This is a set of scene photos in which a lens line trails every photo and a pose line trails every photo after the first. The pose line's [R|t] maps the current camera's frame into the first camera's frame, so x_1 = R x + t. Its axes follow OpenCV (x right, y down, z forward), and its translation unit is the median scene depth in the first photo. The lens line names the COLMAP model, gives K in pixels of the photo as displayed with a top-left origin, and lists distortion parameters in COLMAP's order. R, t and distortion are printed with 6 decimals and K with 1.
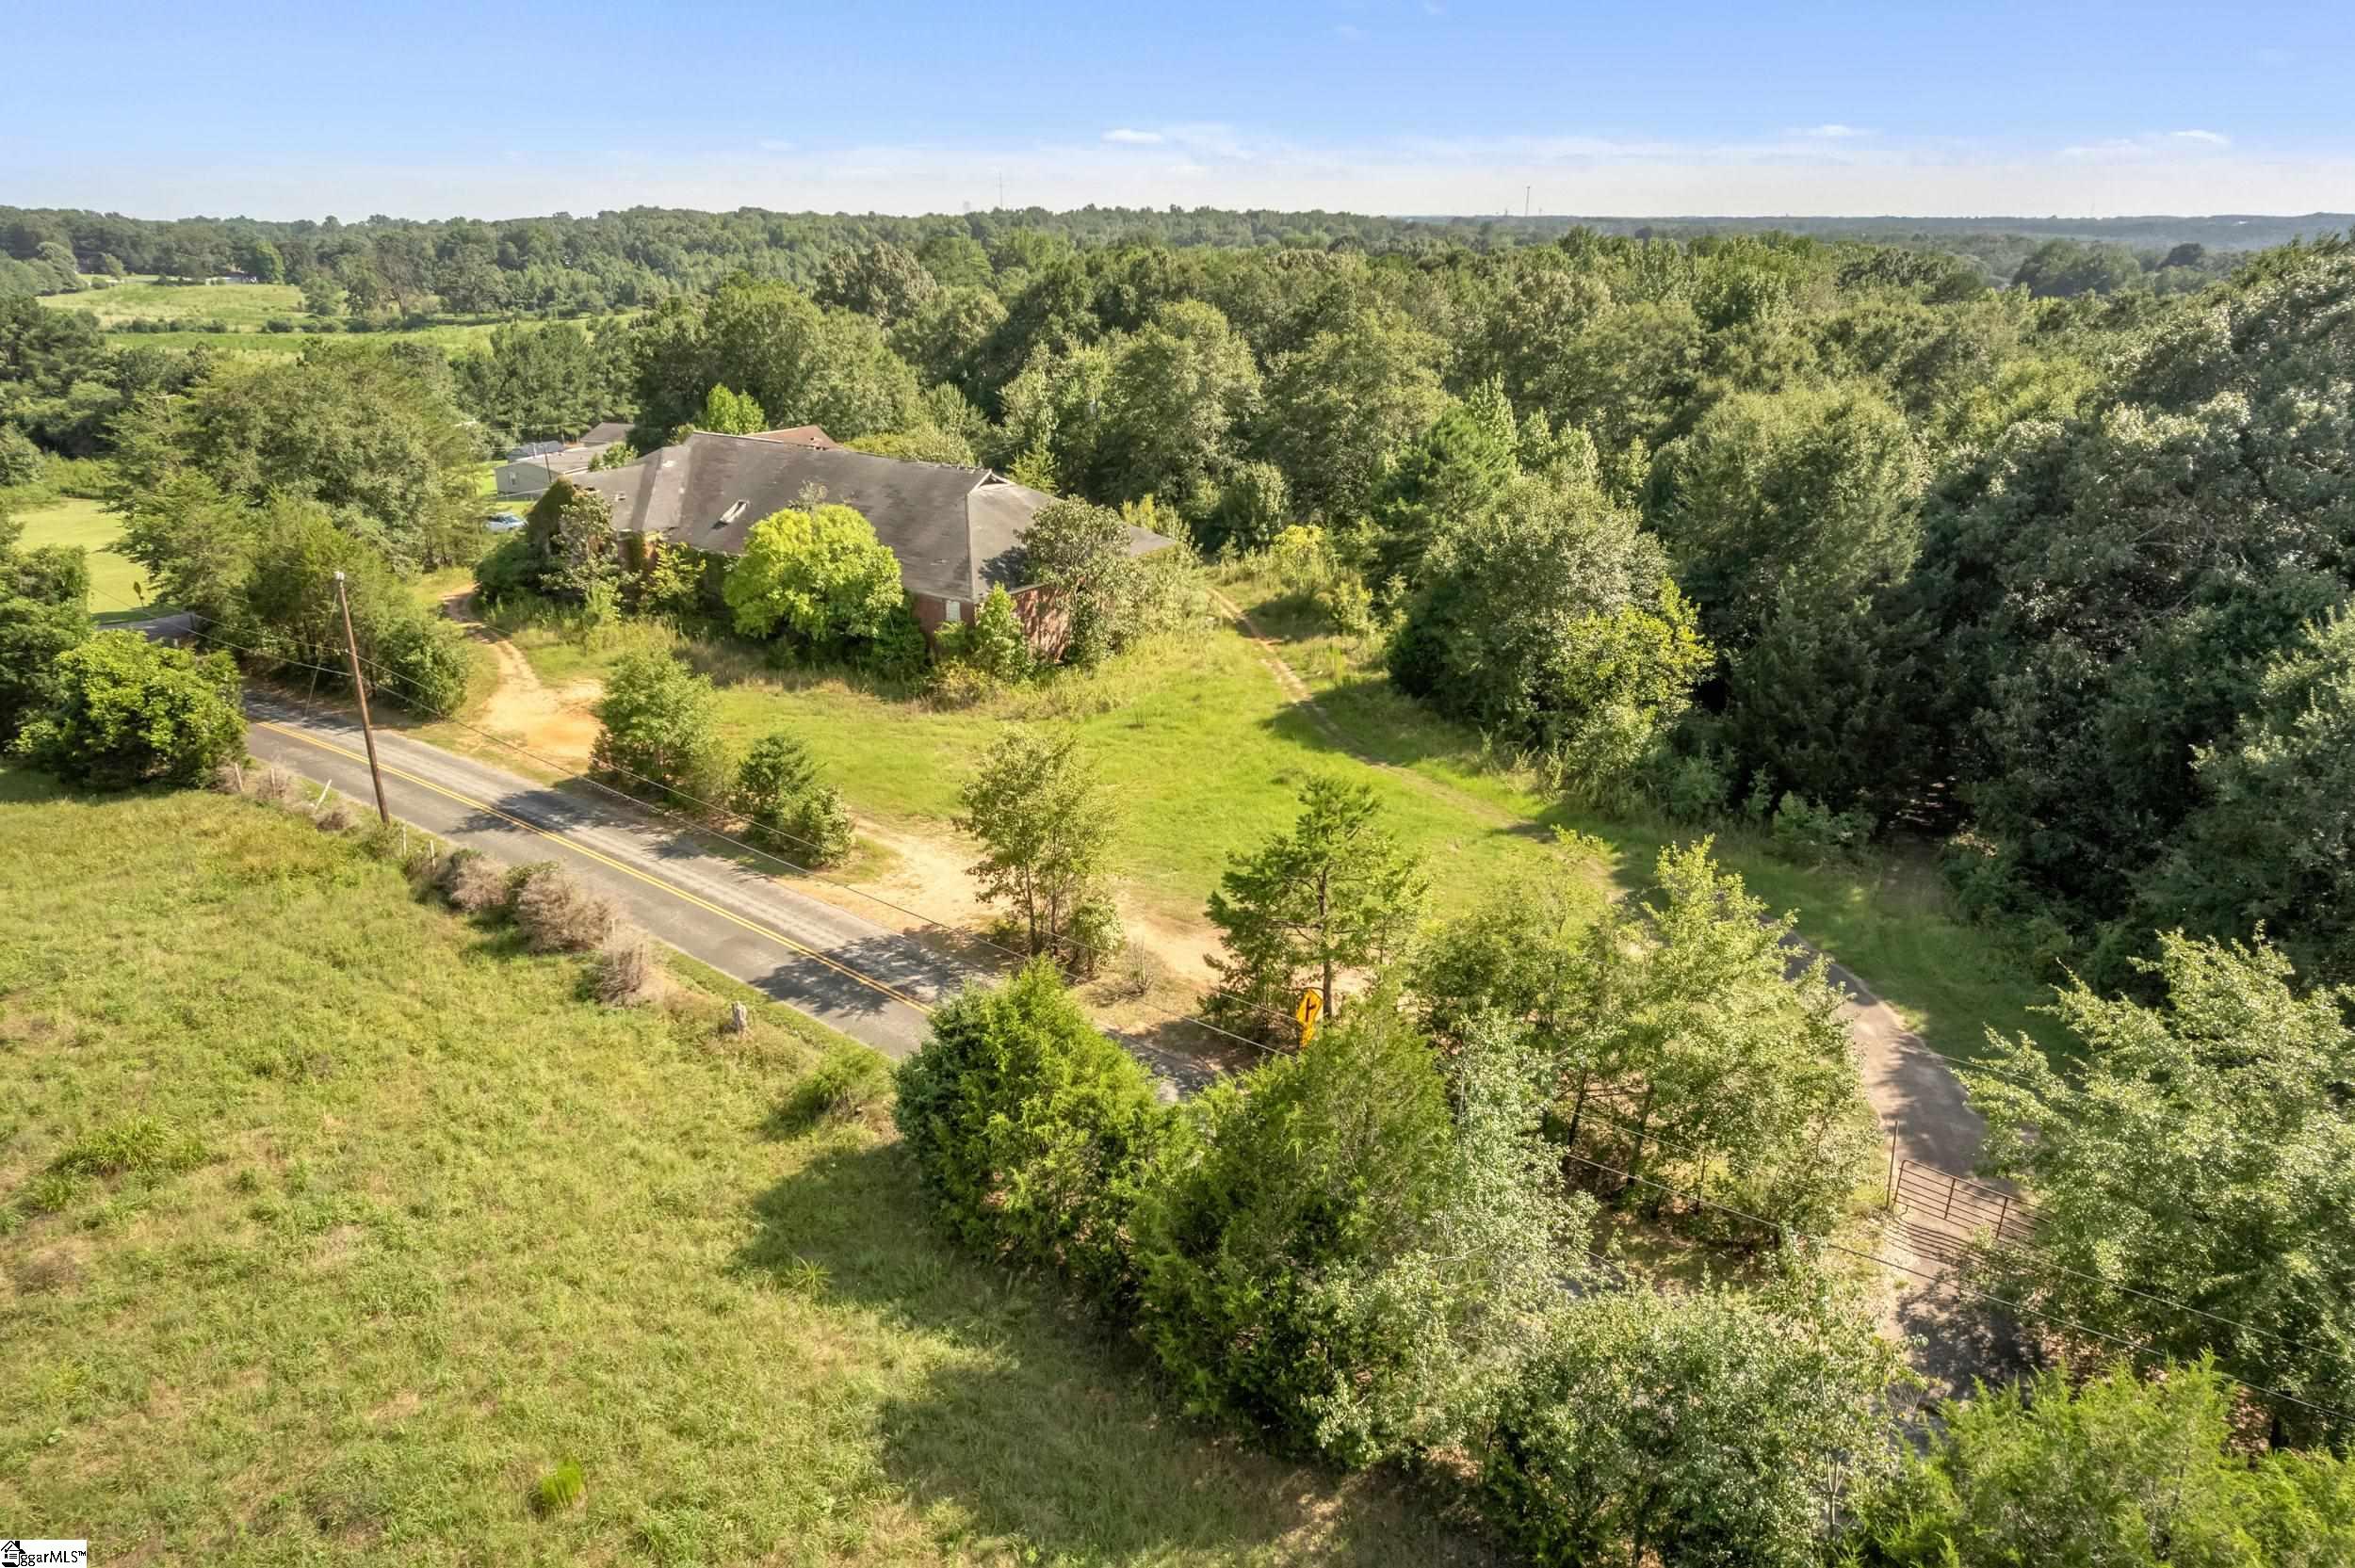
lens RADIAL K [[1519.1, 0, 1192.7], [0, 1519.1, 777.4], [0, 0, 1]] dist [-0.074571, 0.064631]
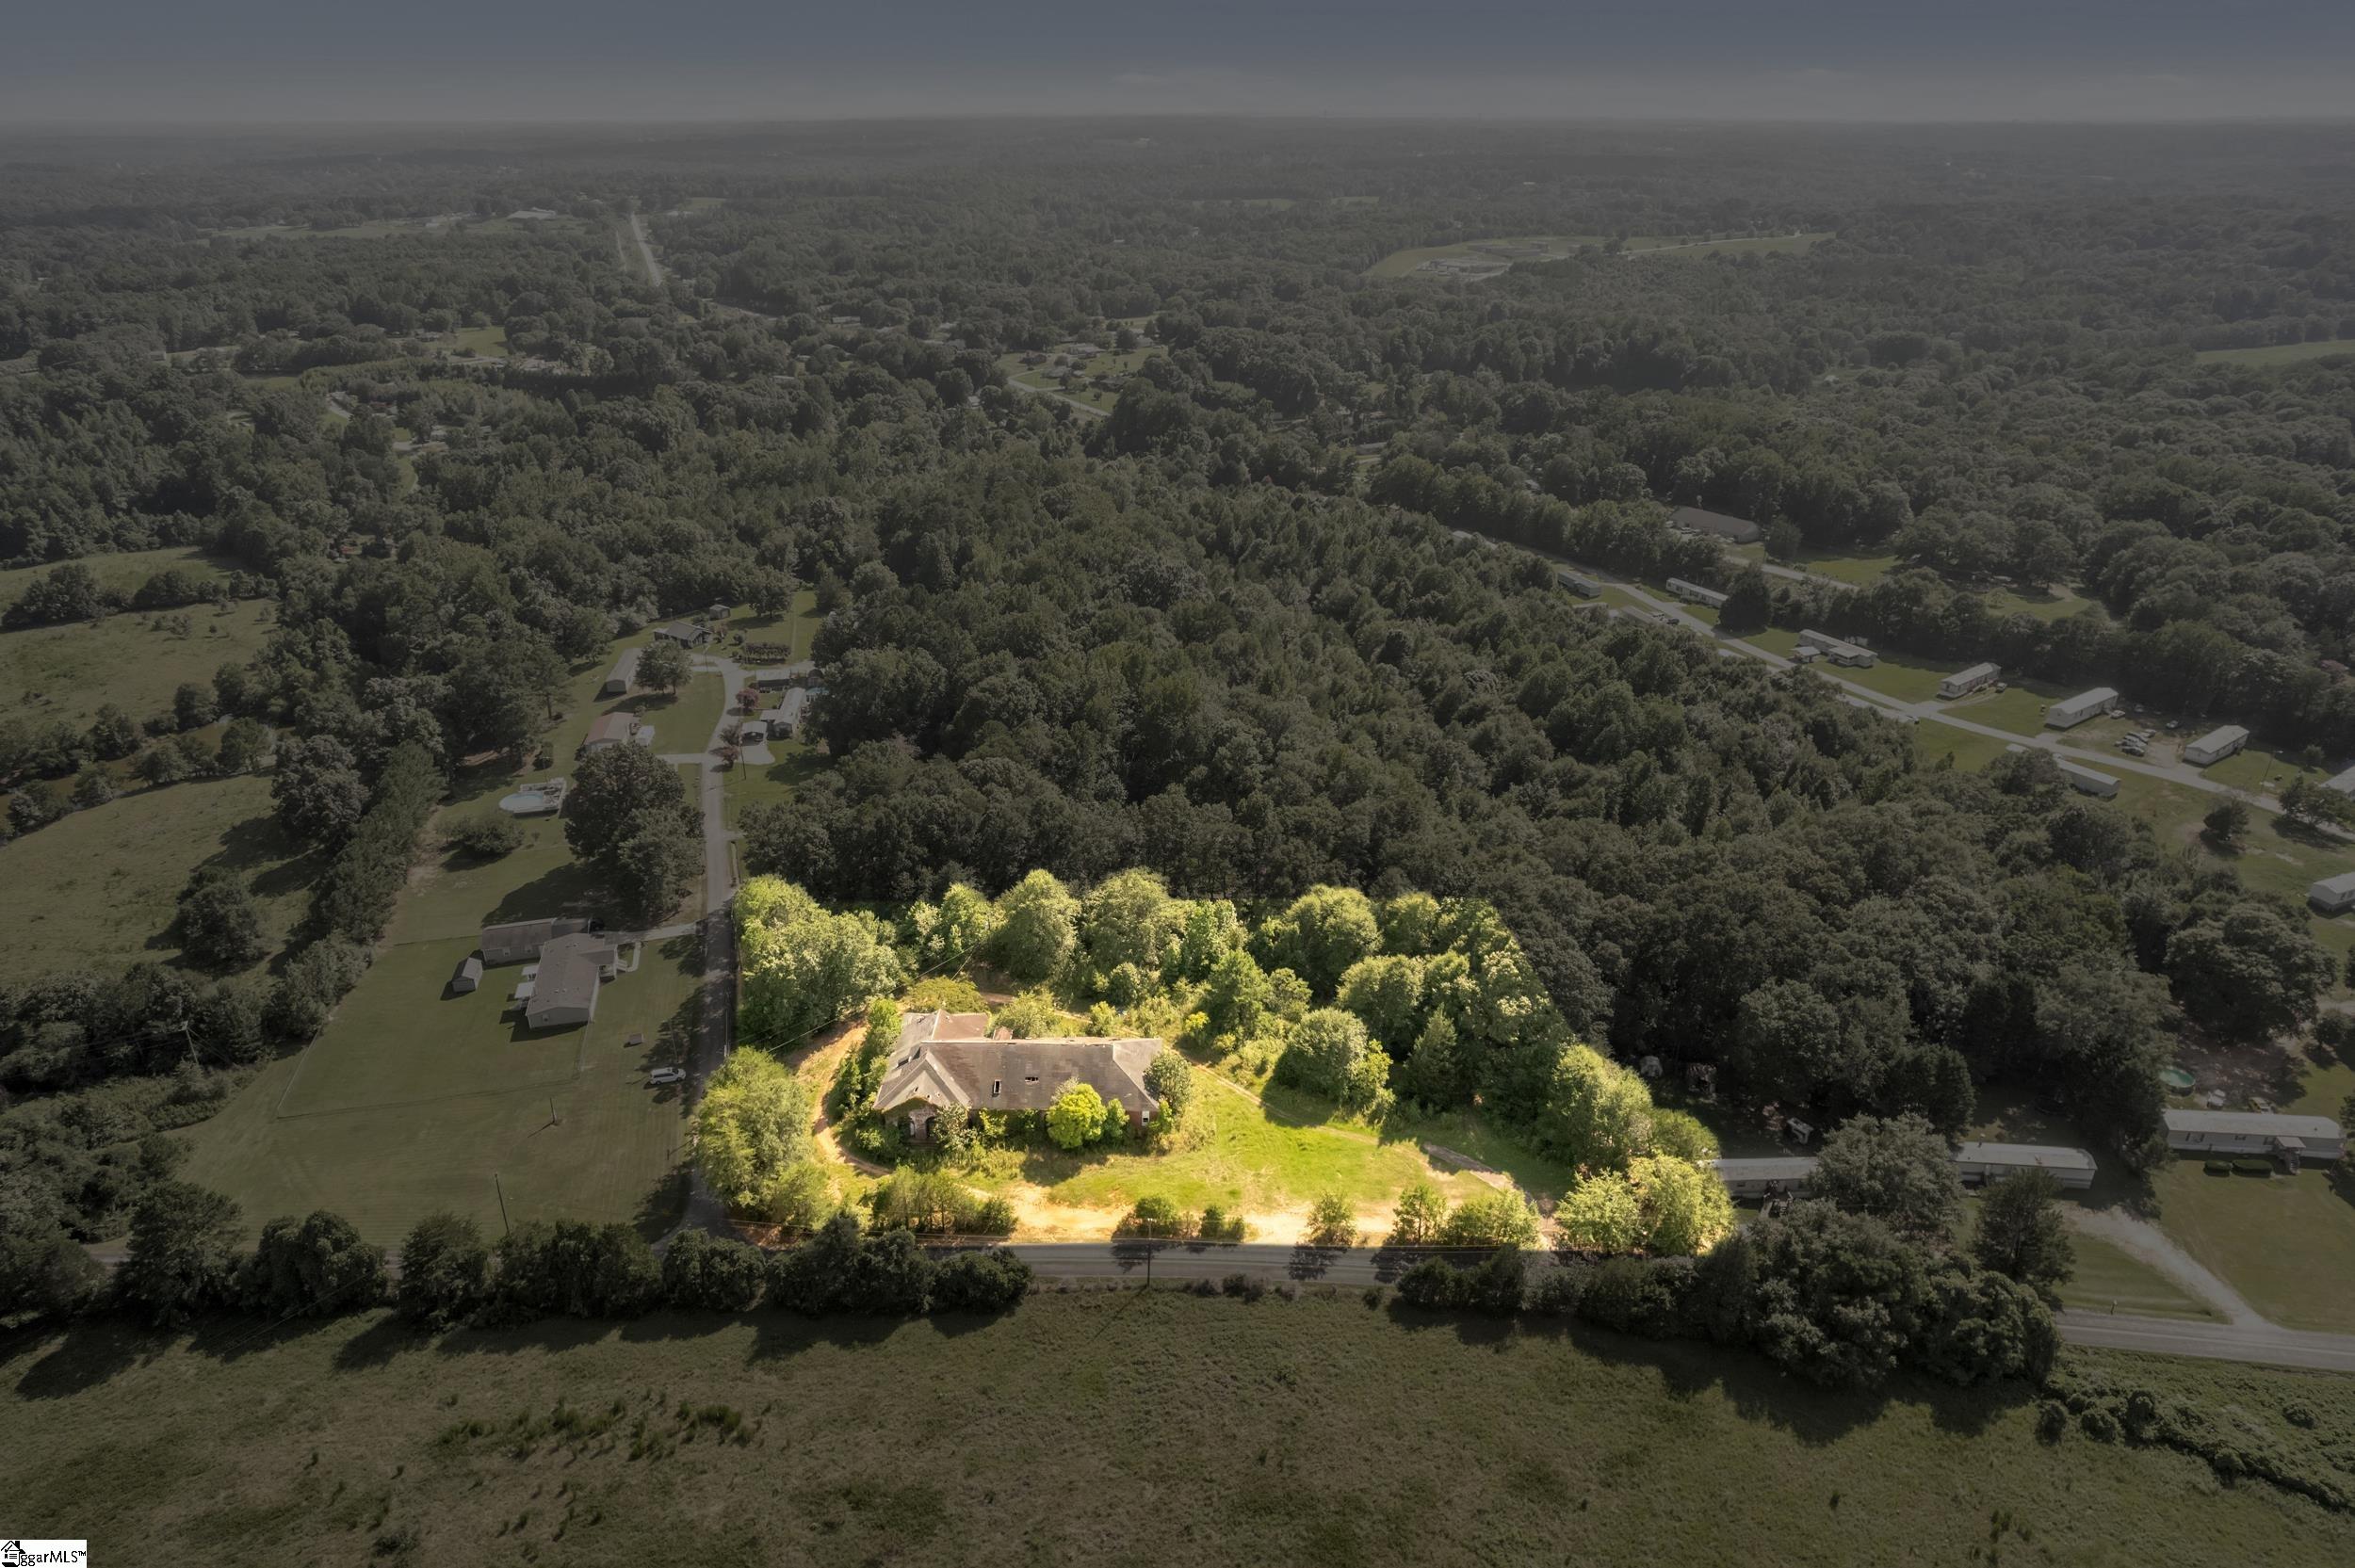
lens RADIAL K [[1519.1, 0, 1192.7], [0, 1519.1, 777.4], [0, 0, 1]] dist [-0.074571, 0.064631]
pose [[0.811475, -0.238805, 0.533367, -1.783312], [0.203999, 0.971036, 0.124395, -1.302631], [-0.547624, 0.007863, 0.836687, -1.663535]]
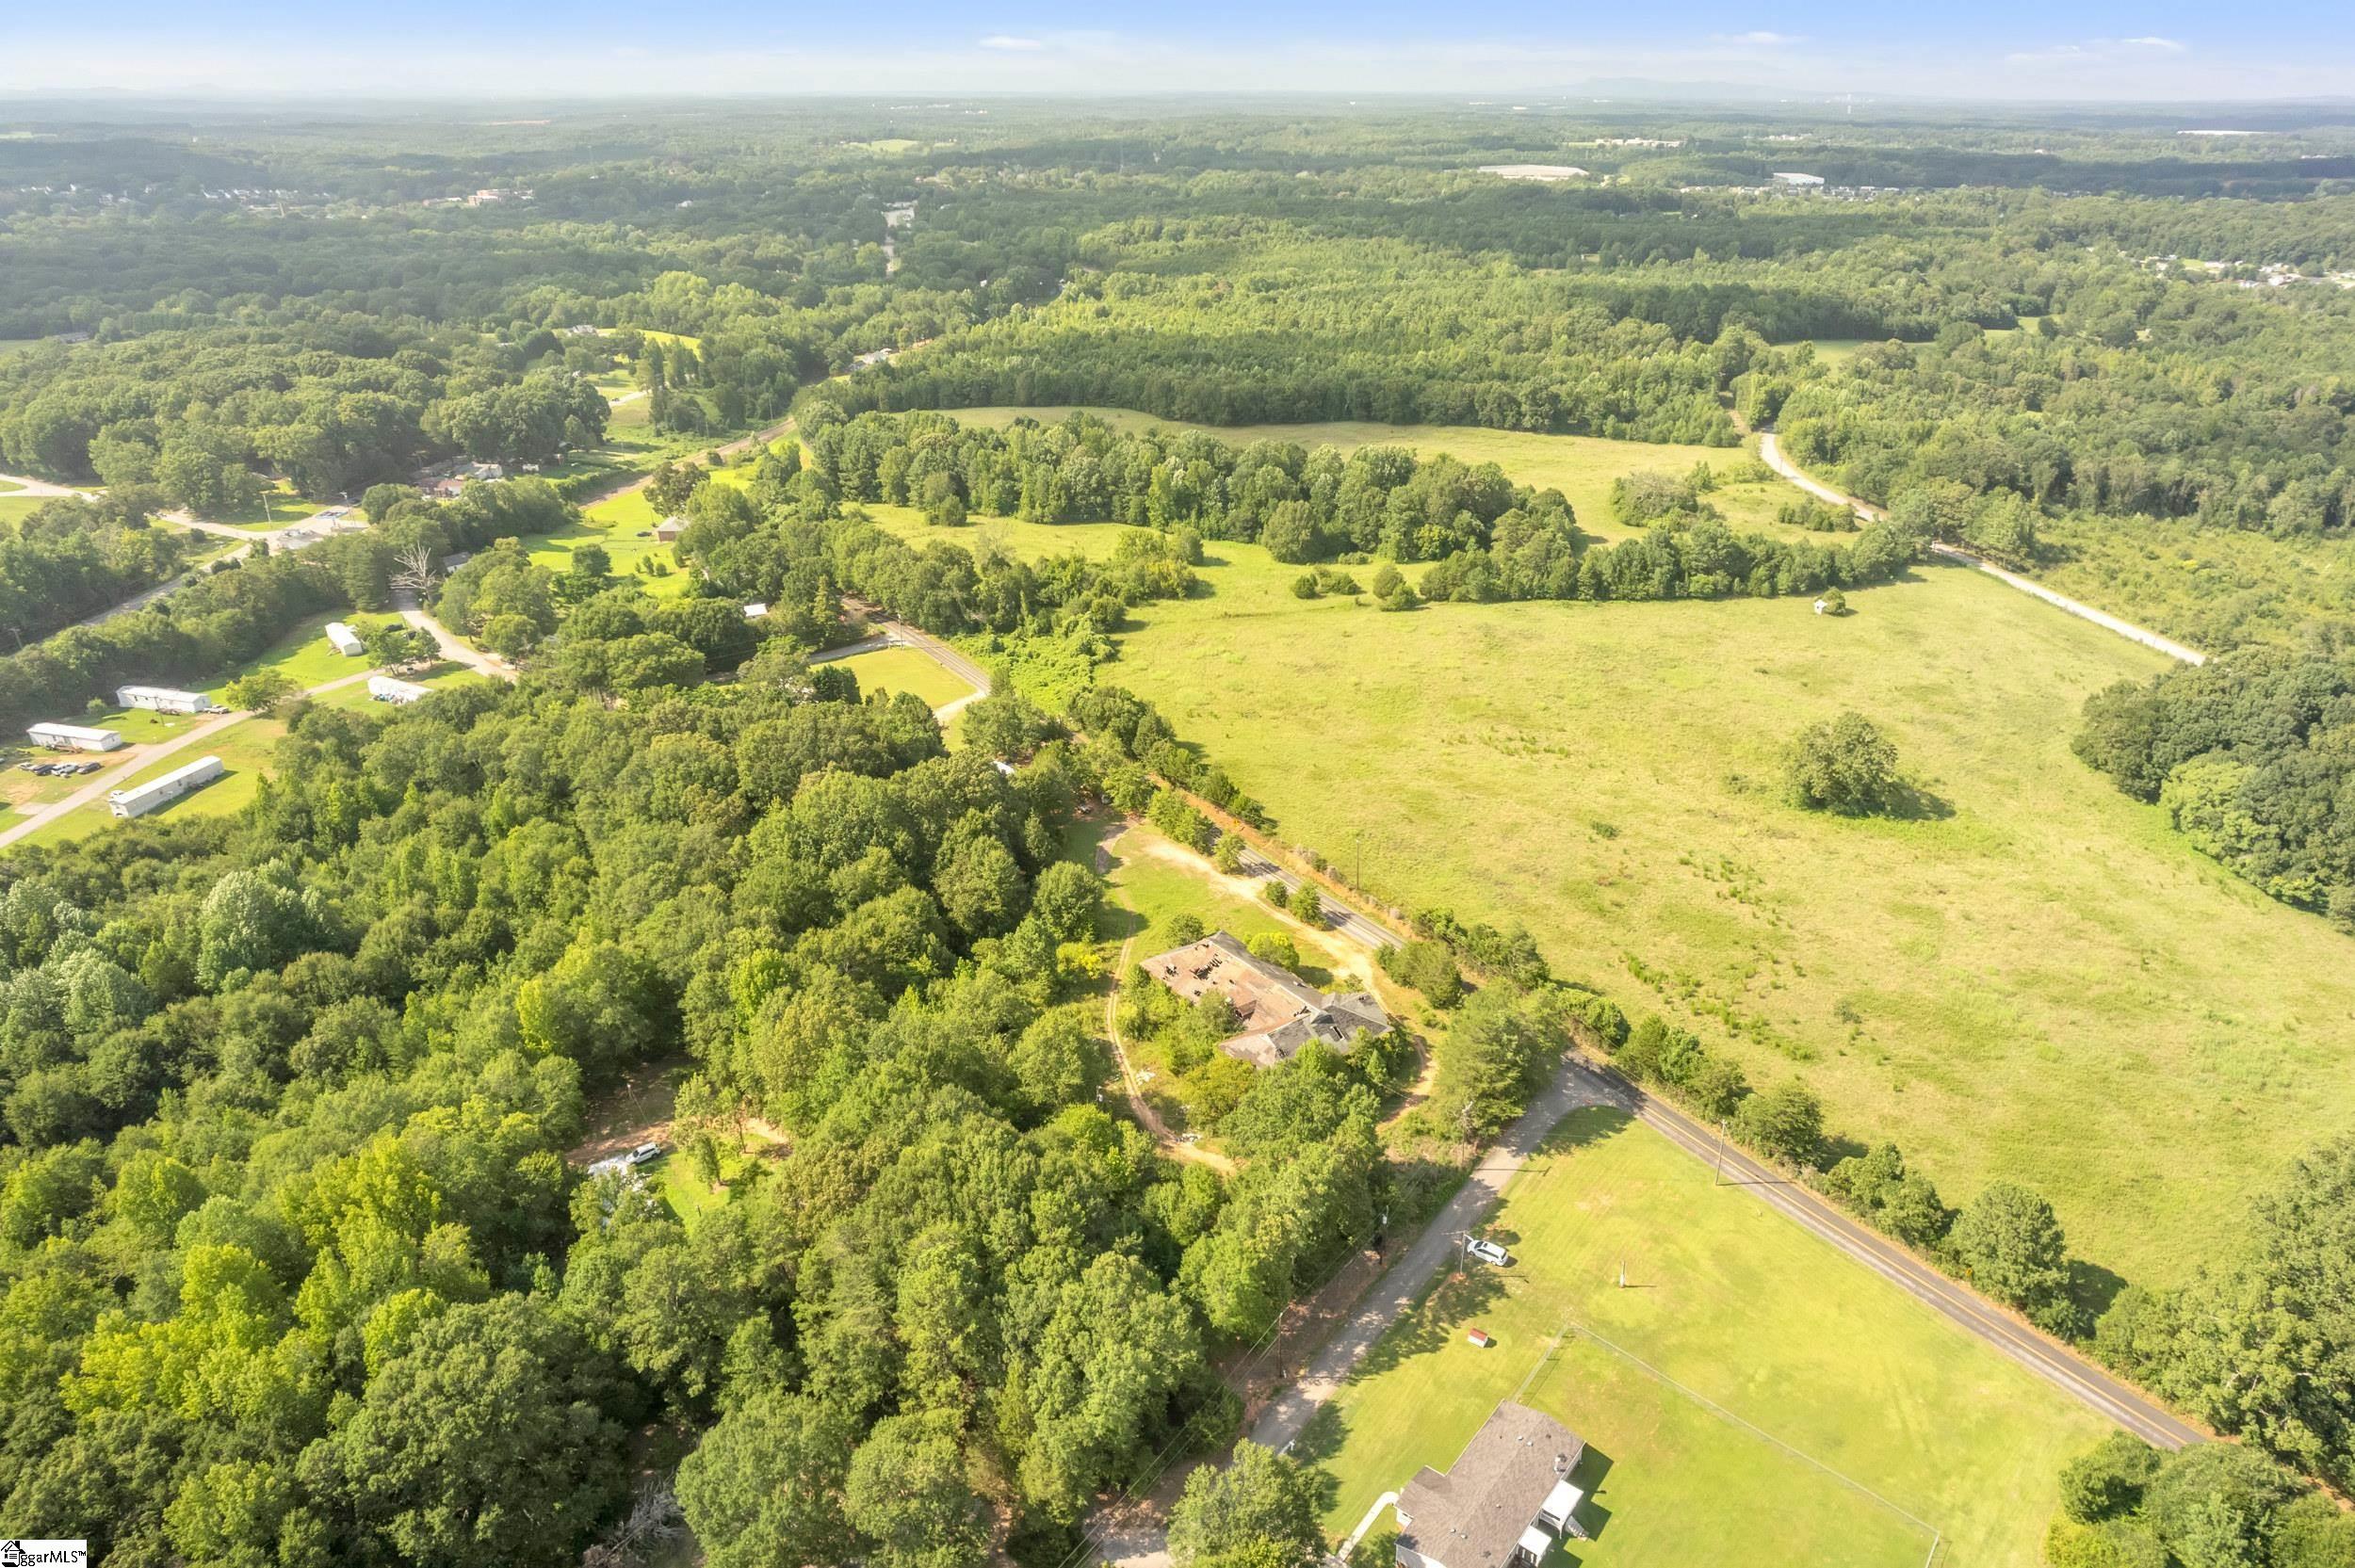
lens RADIAL K [[1537.1, 0, 1177.5], [0, 1537.1, 784.0], [0, 0, 1]] dist [-0.063058, 0.056766]
pose [[-0.959970, -0.114373, 0.255690, -1.100760], [0.100662, 0.710990, 0.695960, -3.398163], [-0.261392, 0.693839, -0.671016, 3.871625]]
